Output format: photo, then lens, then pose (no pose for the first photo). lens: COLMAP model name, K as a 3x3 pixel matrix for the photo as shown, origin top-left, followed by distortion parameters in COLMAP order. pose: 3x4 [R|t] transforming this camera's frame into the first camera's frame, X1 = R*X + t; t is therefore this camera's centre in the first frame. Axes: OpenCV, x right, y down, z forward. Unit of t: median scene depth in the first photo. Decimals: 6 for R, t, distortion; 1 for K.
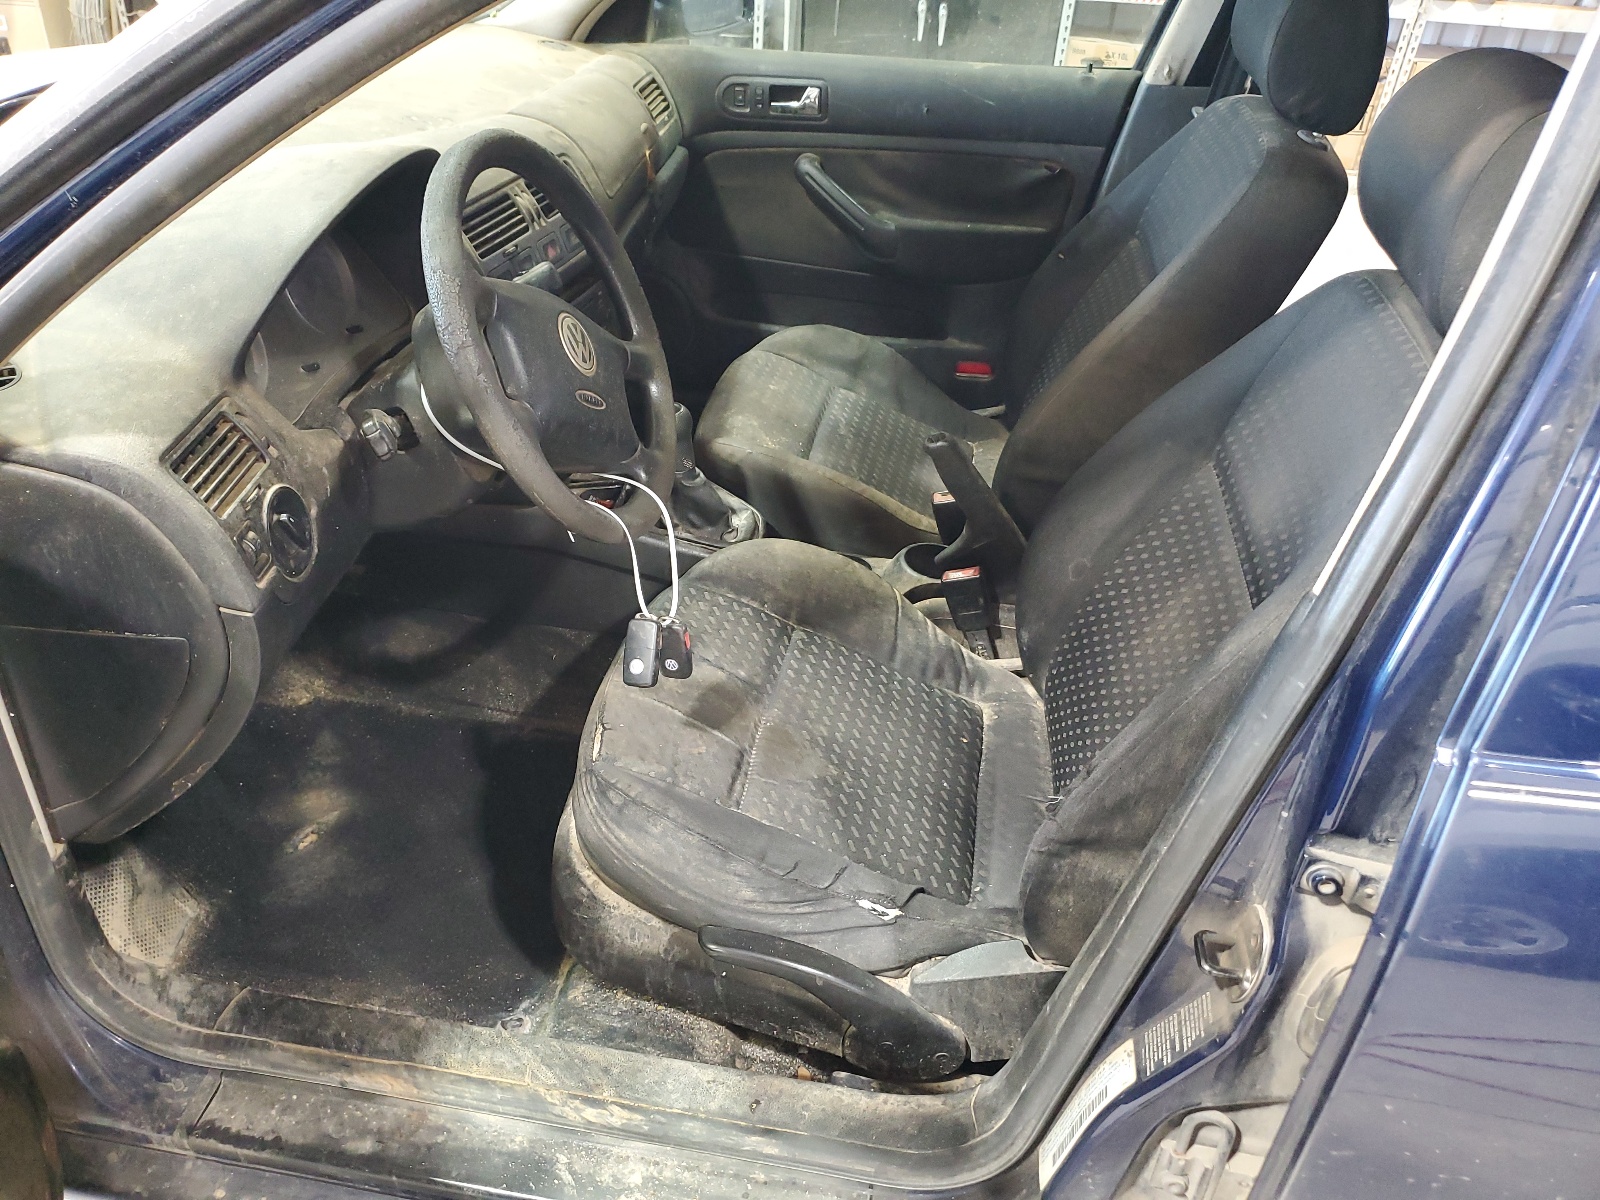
lens RADIAL K [[1307.7, 0, 807.5], [0, 1307.7, 597.9], [0, 0, 1]] dist [0.012715, 0.016224]
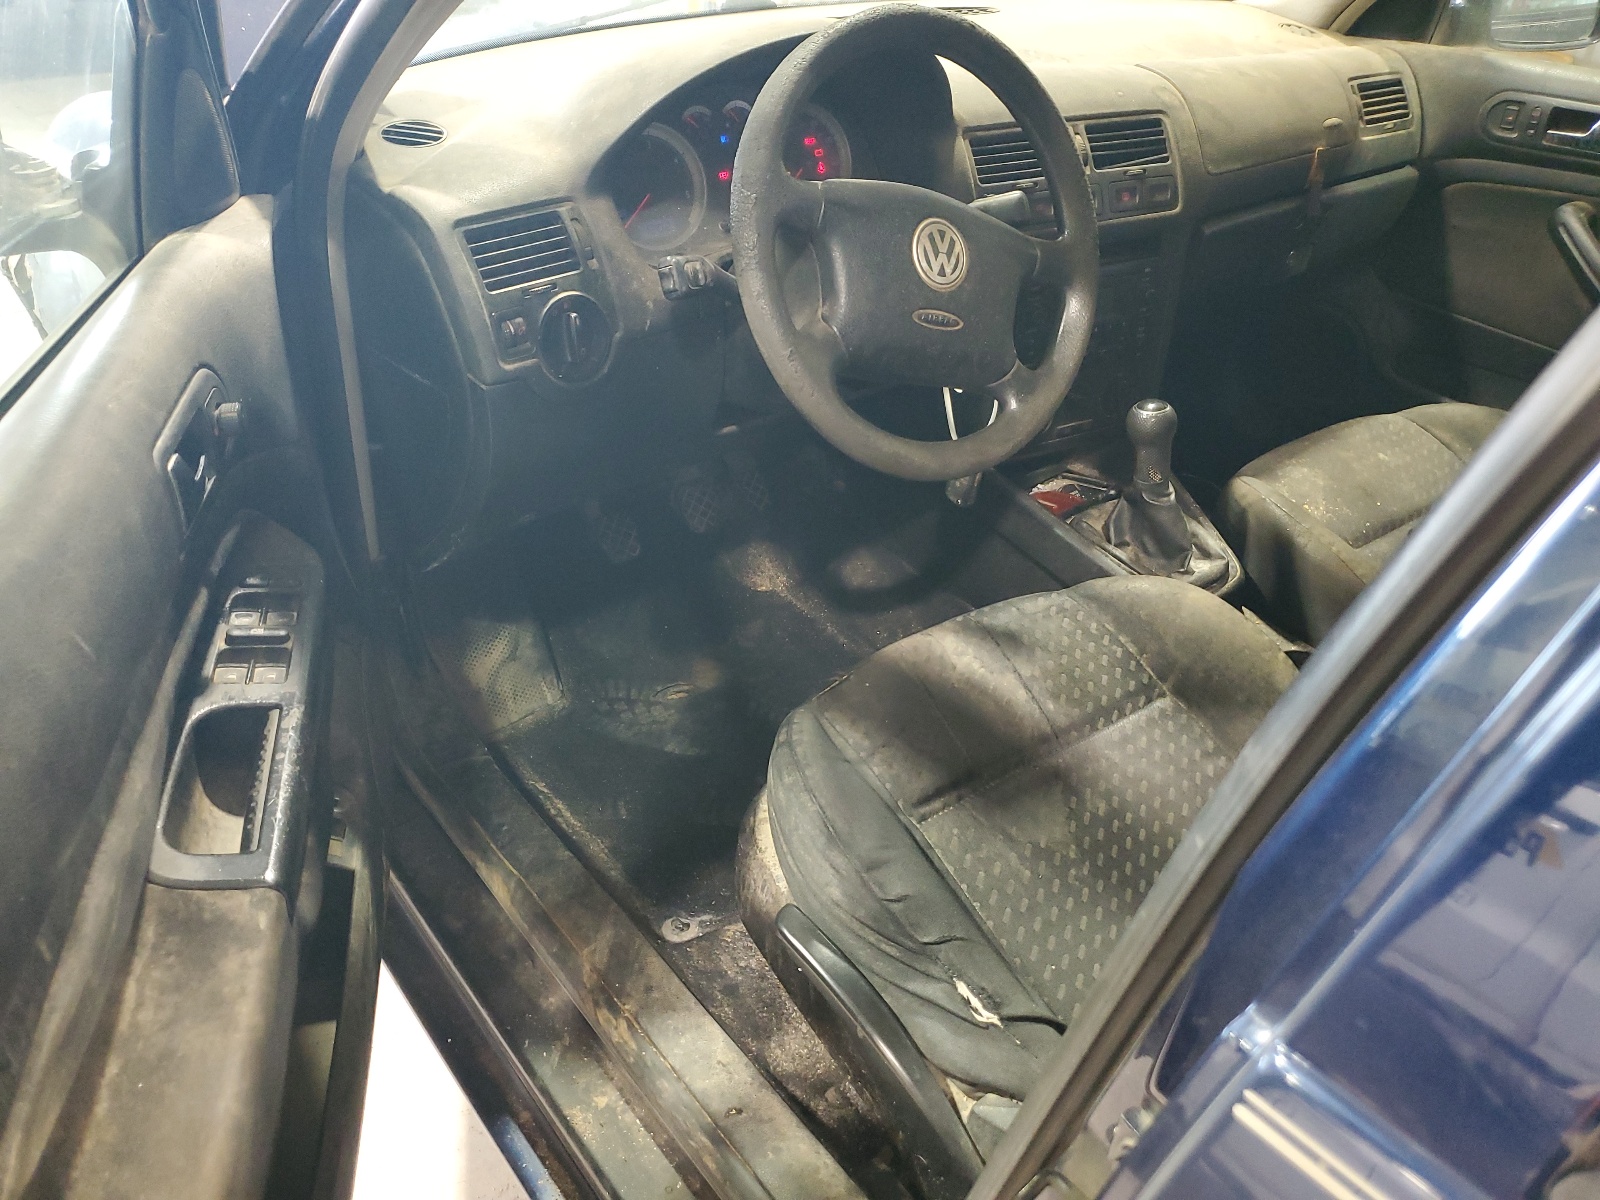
lens RADIAL K [[1307.7, 0, 807.5], [0, 1307.7, 597.9], [0, 0, 1]] dist [0.012715, 0.016224]
pose [[0.719442, 0.351534, -0.599022, 0.299674], [-0.386573, 0.919193, 0.075142, -0.007387], [0.577031, 0.177506, 0.797199, 0.209328]]
